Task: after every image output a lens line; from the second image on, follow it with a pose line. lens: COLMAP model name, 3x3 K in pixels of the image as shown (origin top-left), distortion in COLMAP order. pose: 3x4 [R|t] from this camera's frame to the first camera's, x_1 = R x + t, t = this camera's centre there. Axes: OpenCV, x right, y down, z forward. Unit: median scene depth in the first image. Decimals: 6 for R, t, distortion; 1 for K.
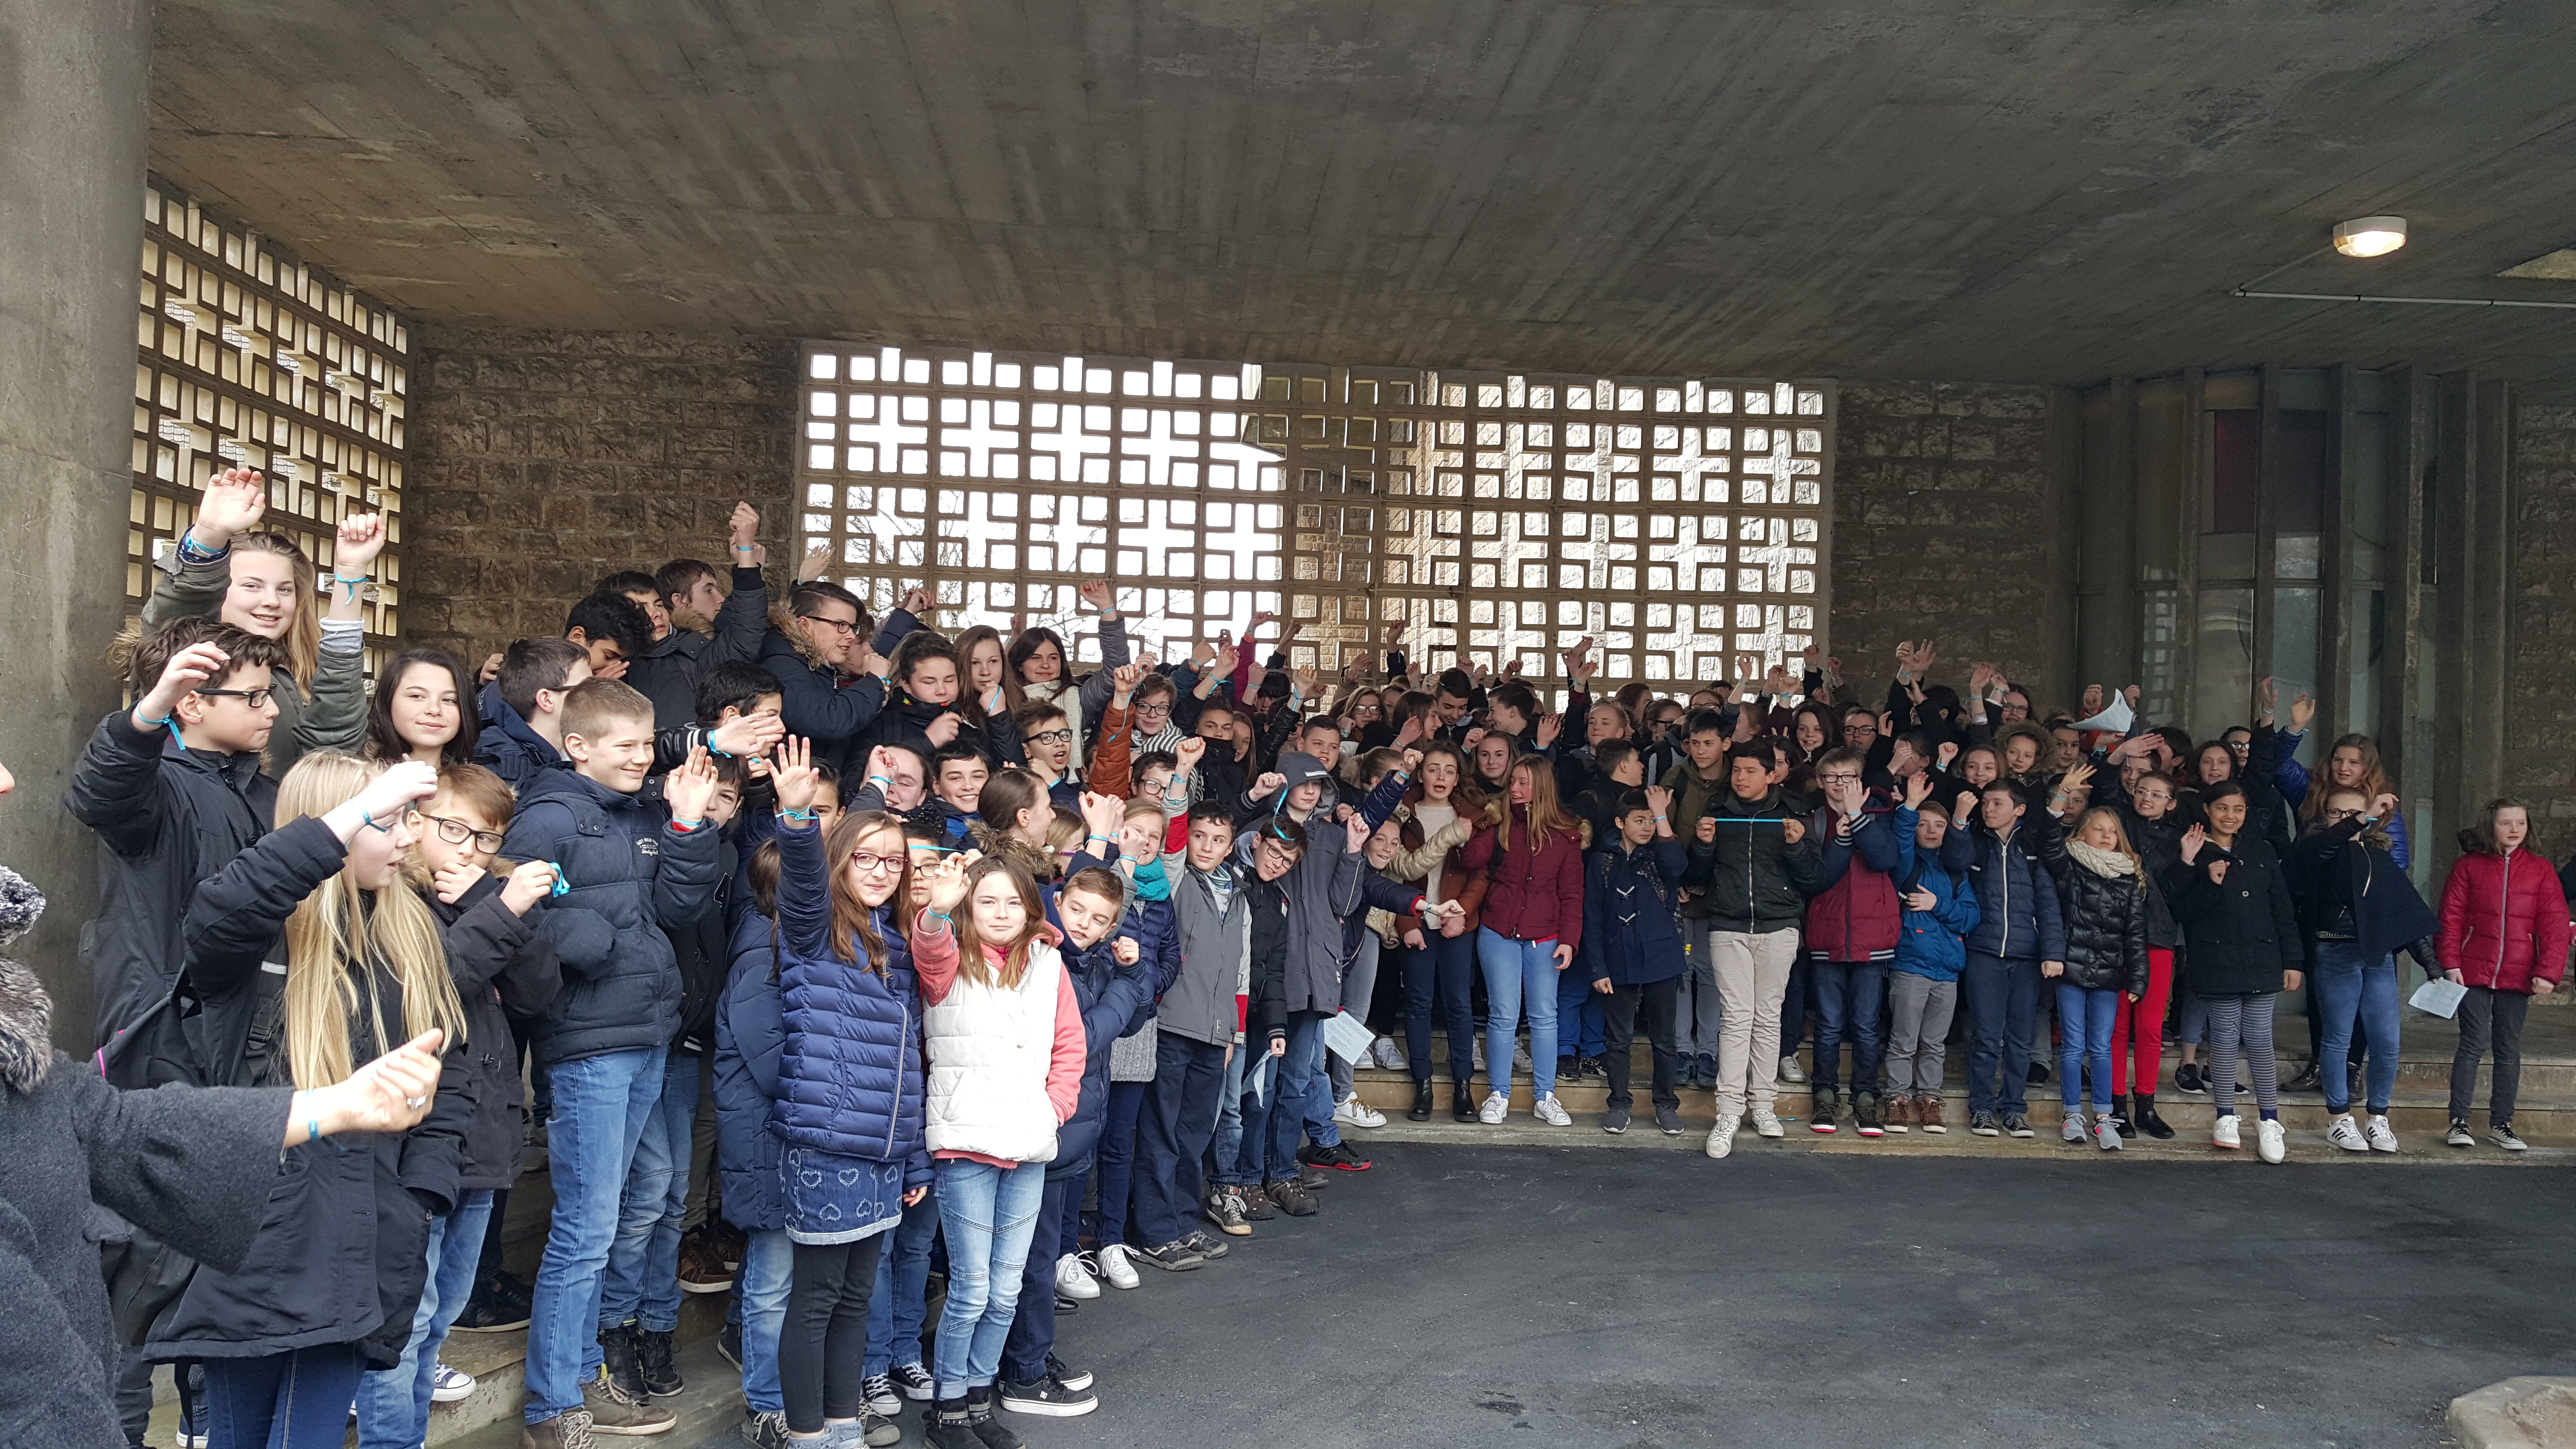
lens RADIAL K [[1914.1, 0, 1268.4], [0, 1914.1, 770.0], [0, 0, 1]] dist [0.116771, -0.168546]
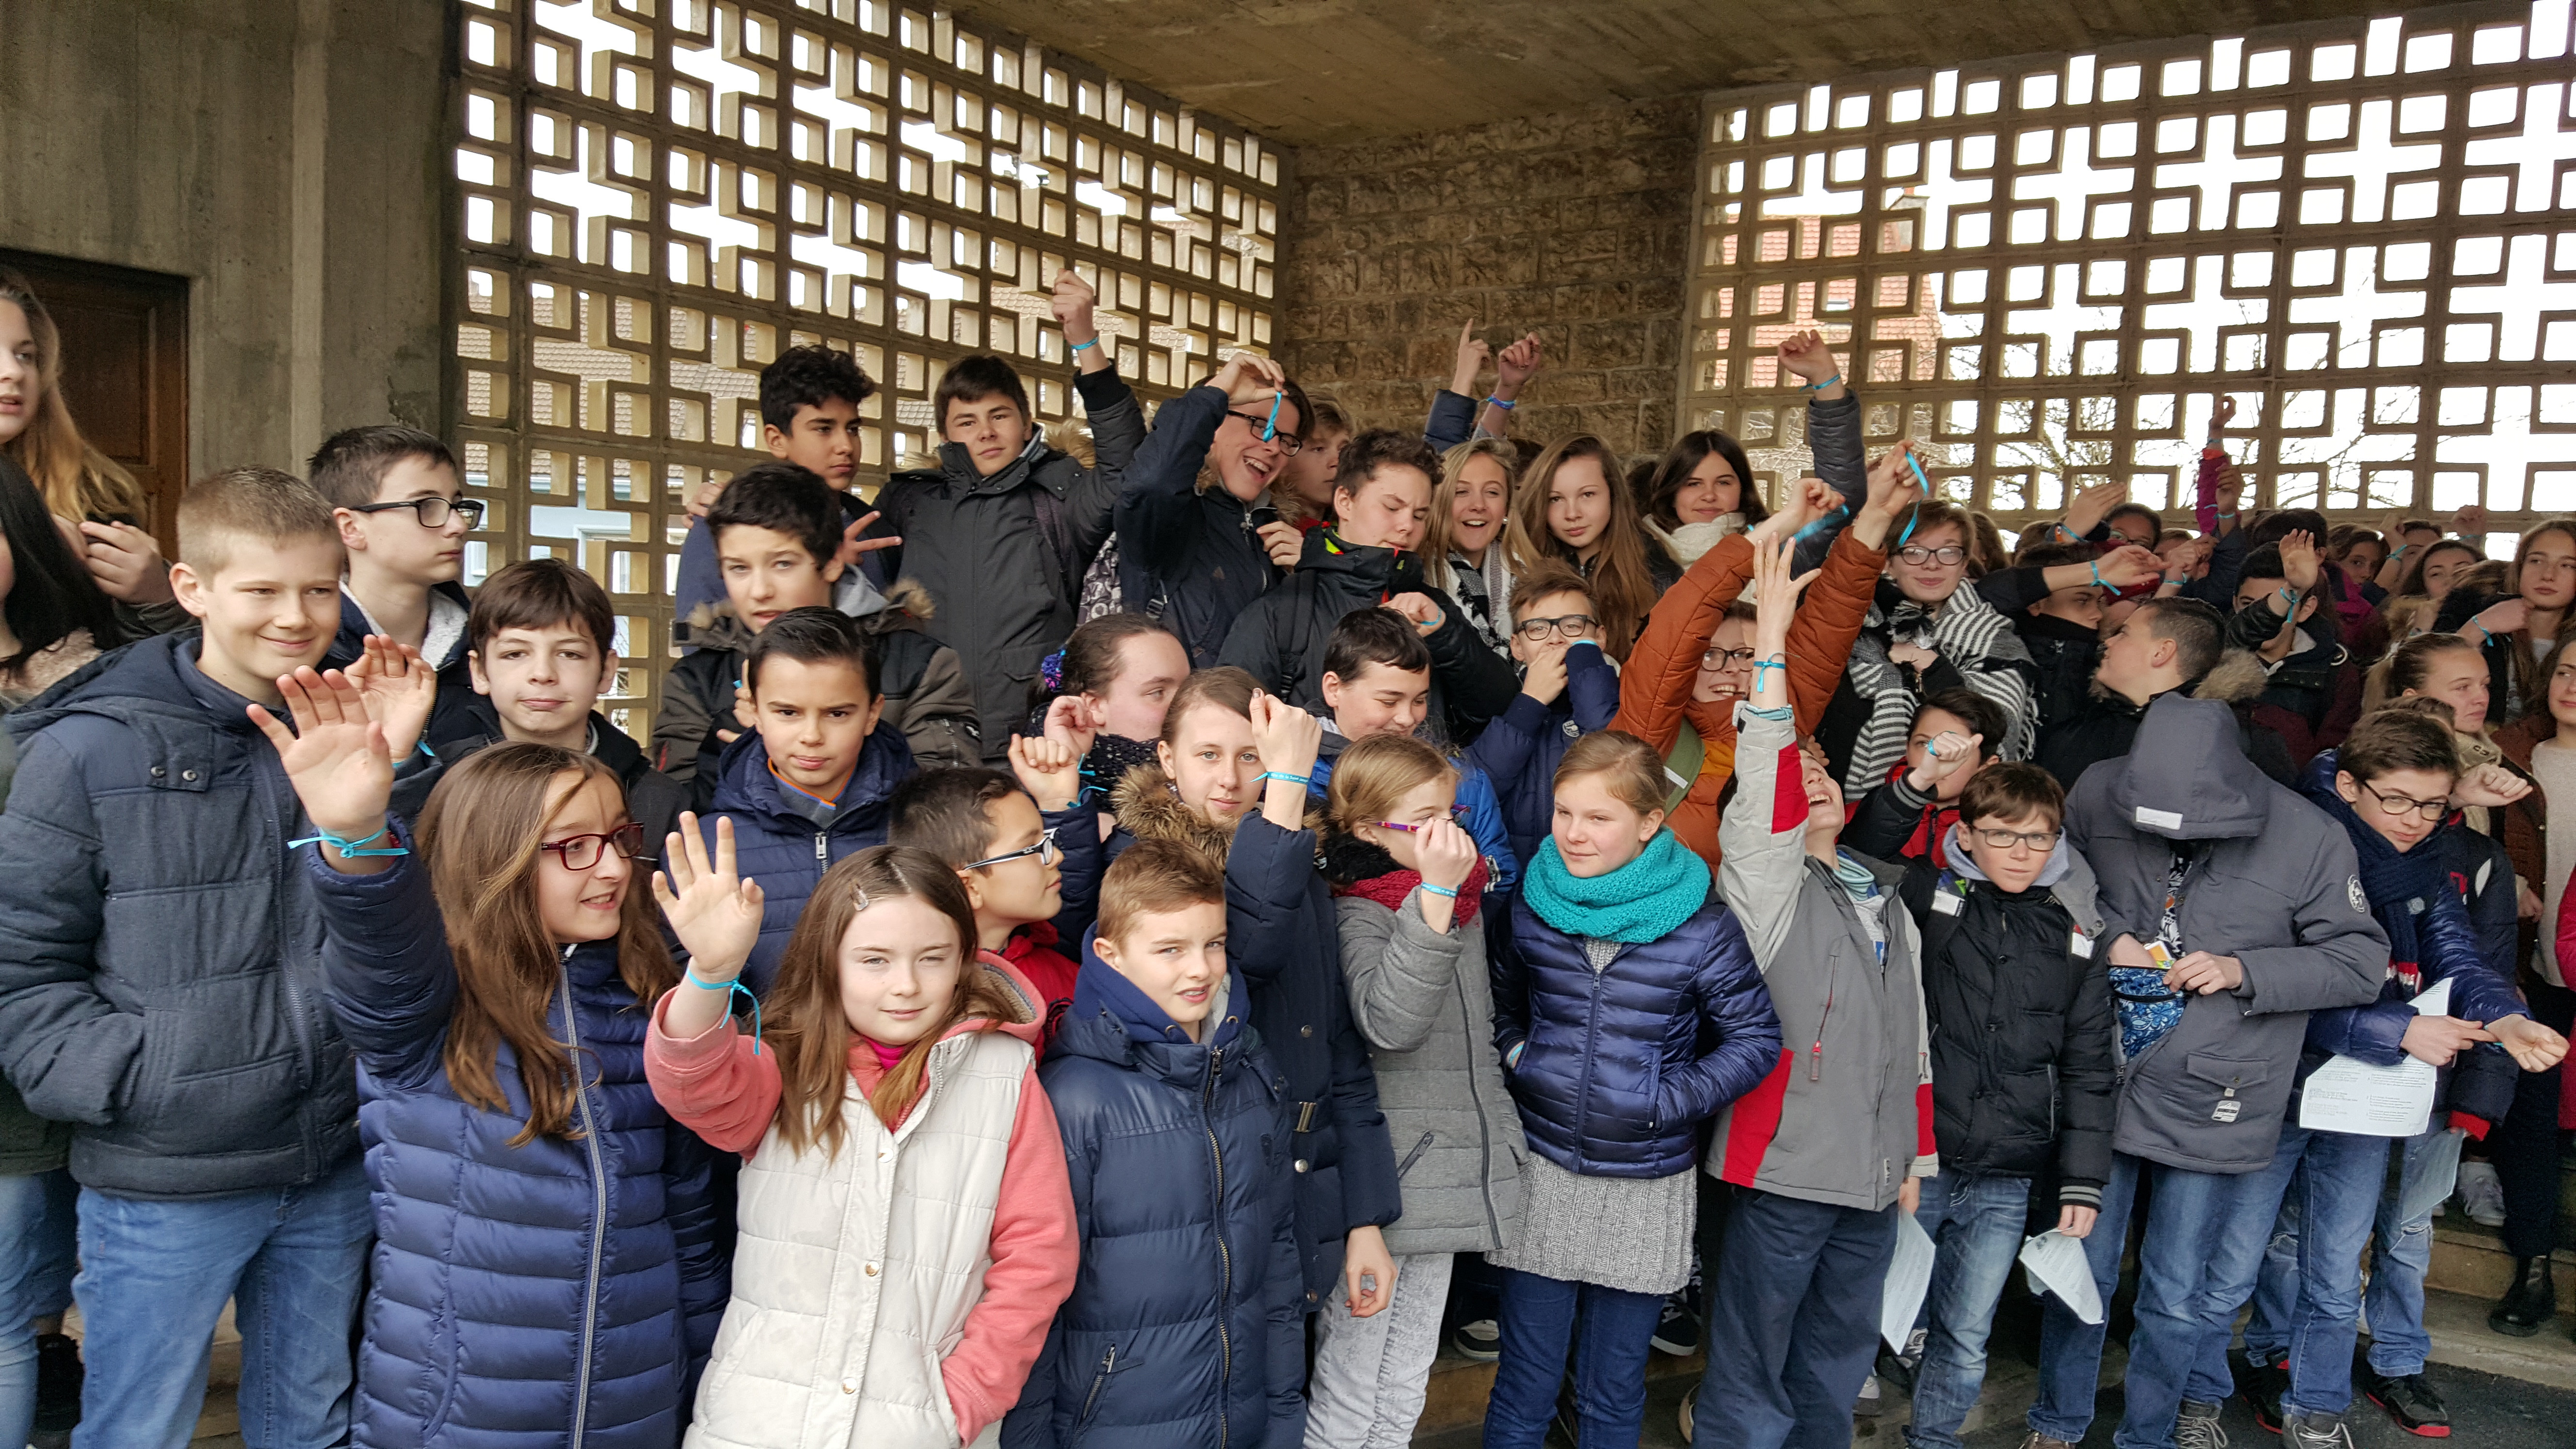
lens RADIAL K [[1914.1, 0, 1312.4], [0, 1914.1, 803.6], [0, 0, 1]] dist [0.116771, -0.168546]
pose [[0.818480, 0.051716, -0.572203, 0.081753], [-0.010818, 0.997151, 0.074650, -0.001514], [0.574434, -0.054909, 0.816707, 0.280692]]
